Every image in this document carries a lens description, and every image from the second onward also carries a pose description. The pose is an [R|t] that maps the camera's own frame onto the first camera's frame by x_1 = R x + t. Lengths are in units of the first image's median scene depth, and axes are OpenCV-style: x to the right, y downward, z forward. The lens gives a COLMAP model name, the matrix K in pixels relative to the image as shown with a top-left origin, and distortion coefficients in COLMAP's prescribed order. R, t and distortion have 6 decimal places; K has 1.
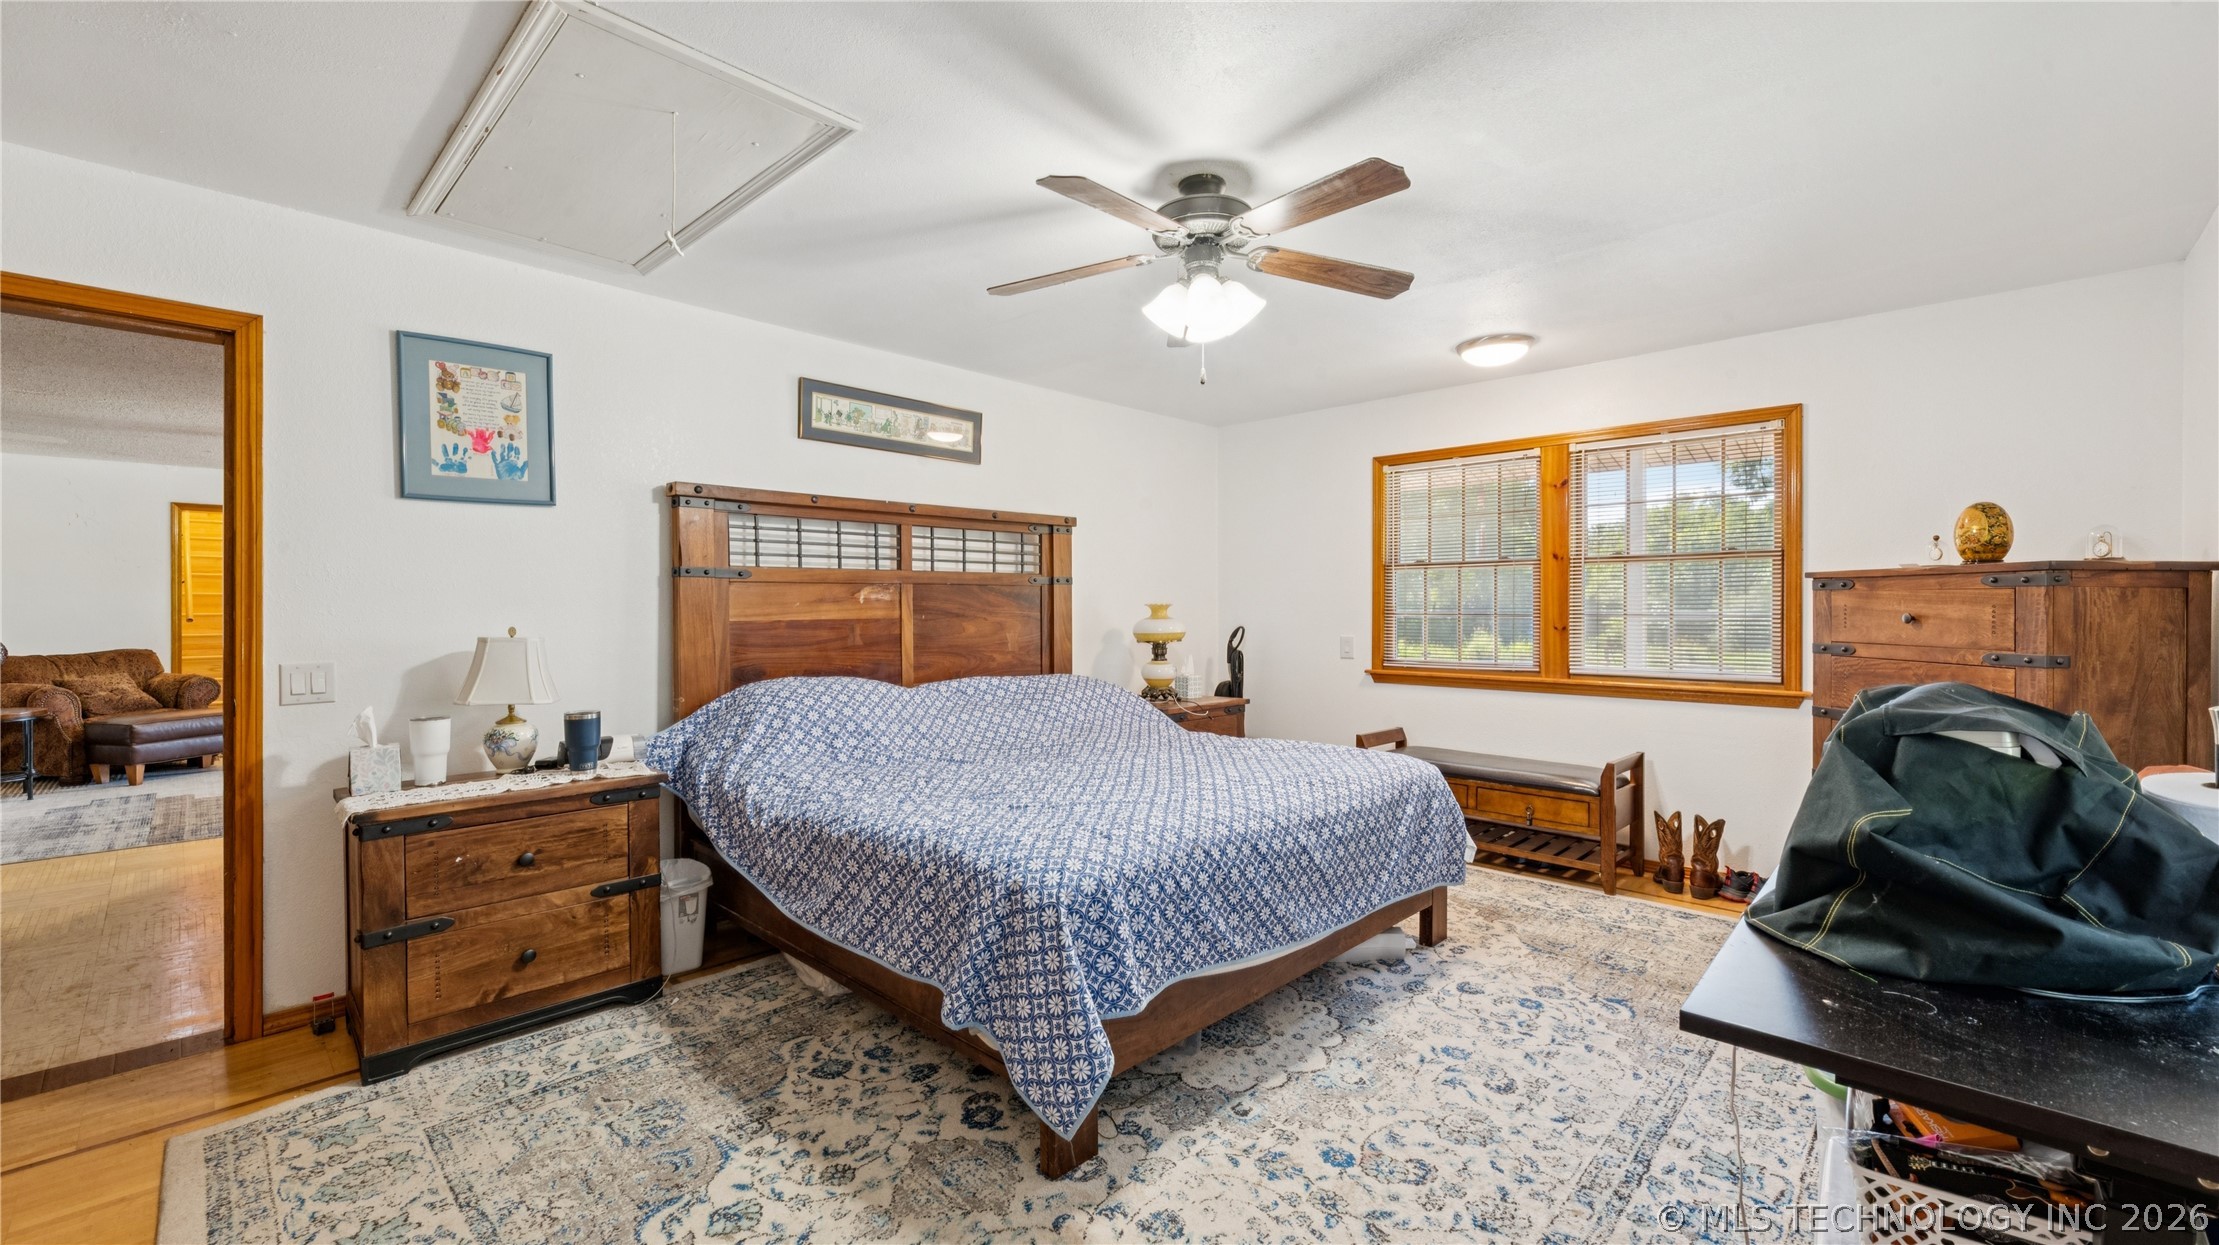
lens RADIAL K [[896.2, 0, 1114.4], [0, 896.2, 613.0], [0, 0, 1]] dist [-0.001926, -0.000103]
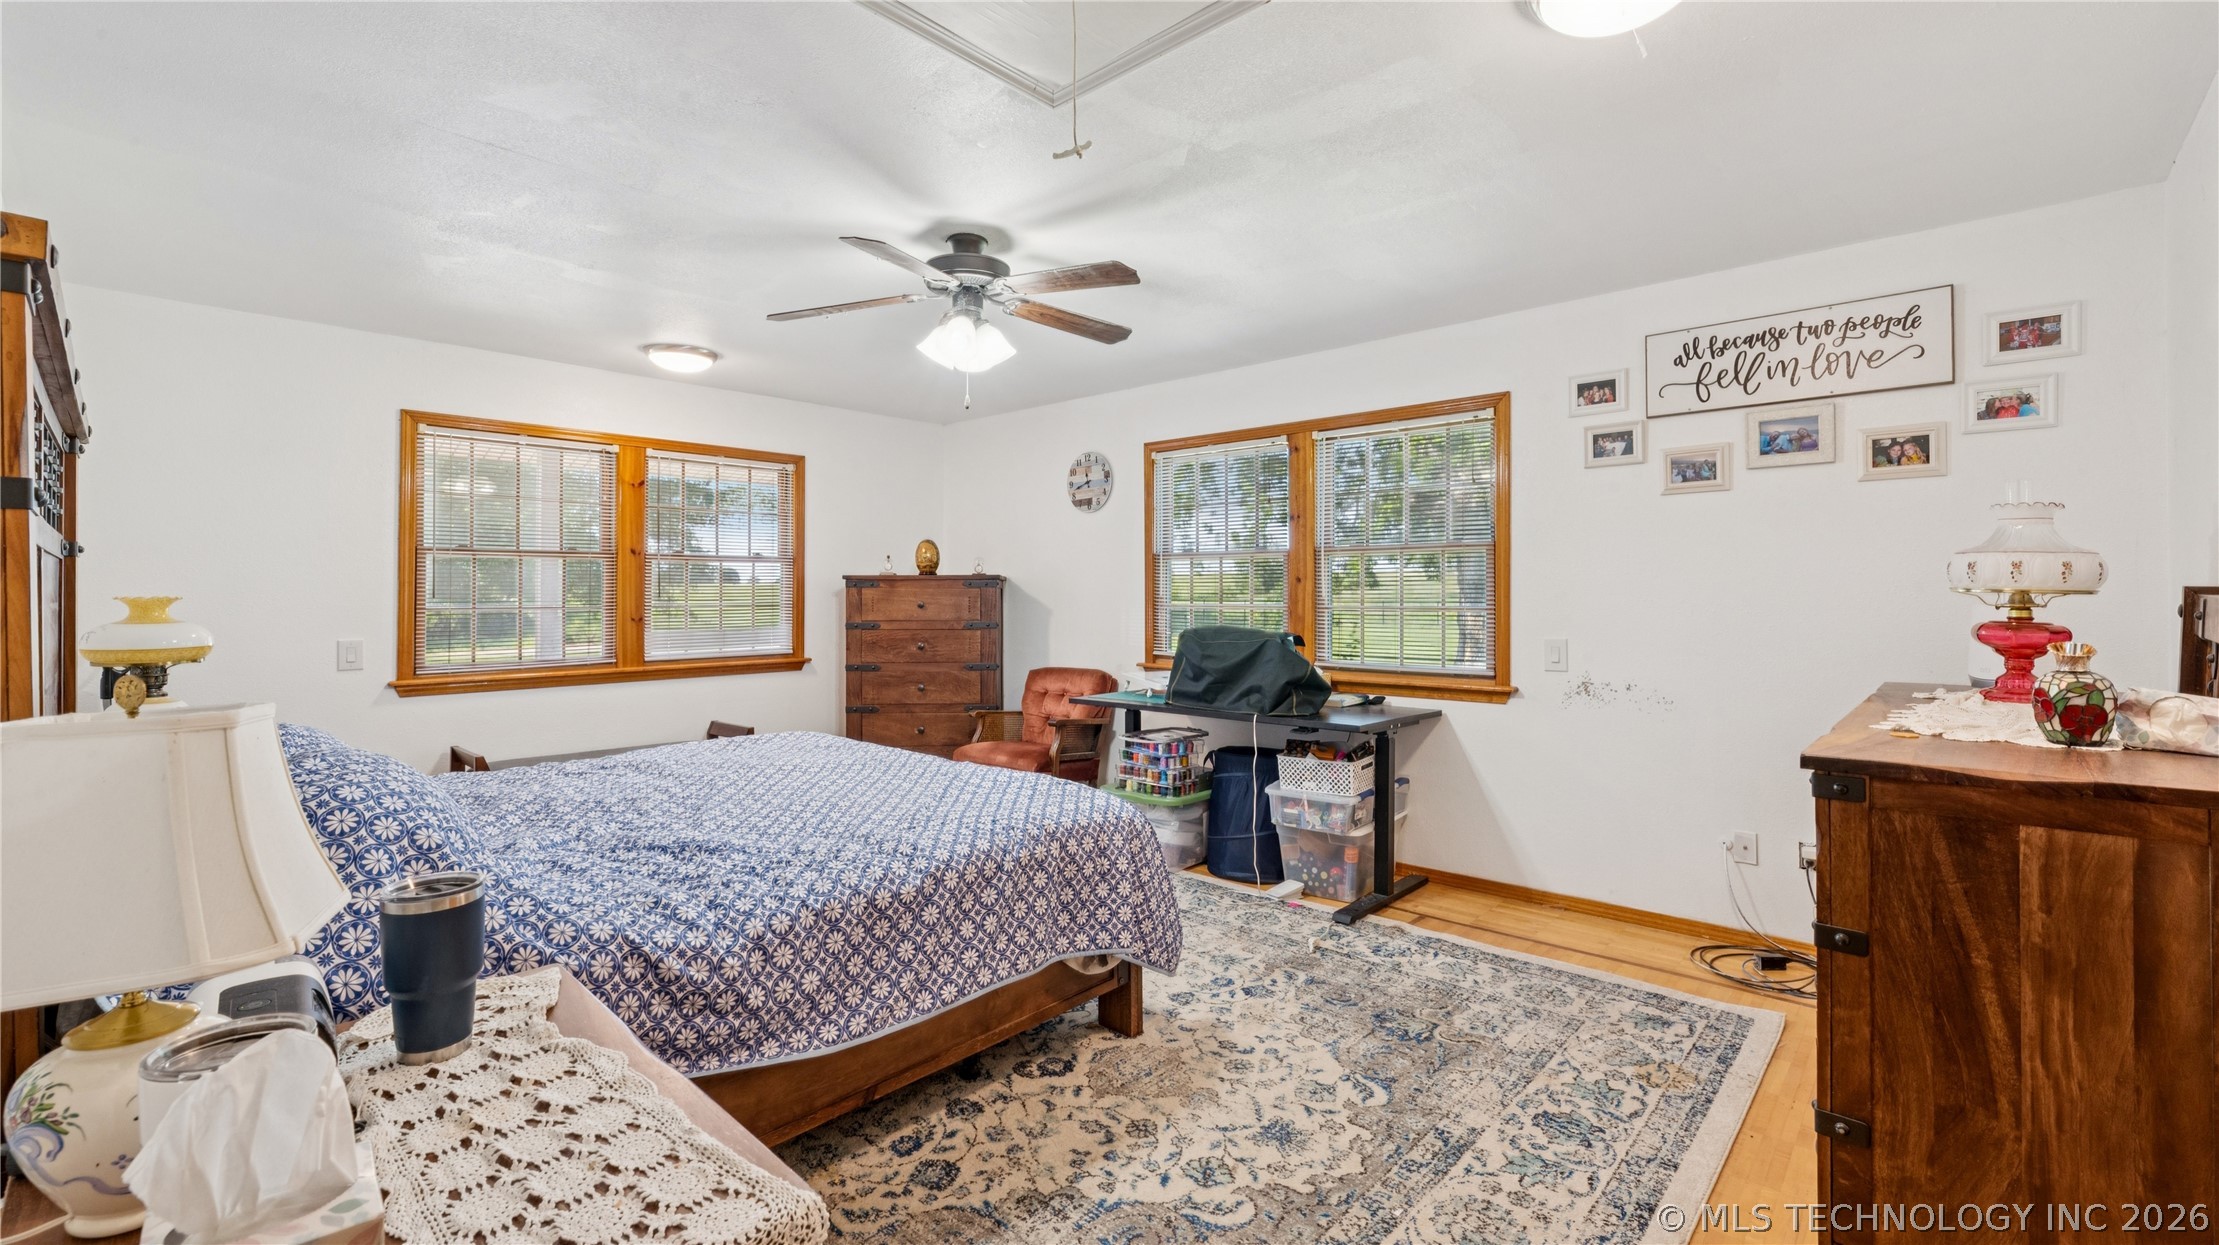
lens RADIAL K [[930.6, 0, 1113.5], [0, 930.6, 603.7], [0, 0, 1]] dist [0.003032, 0.000088]
pose [[-0.018748, -0.008569, 0.999788, -0.931168], [0.009262, 0.999919, 0.008743, -0.009023], [-0.999781, 0.009423, -0.018667, 0.686028]]
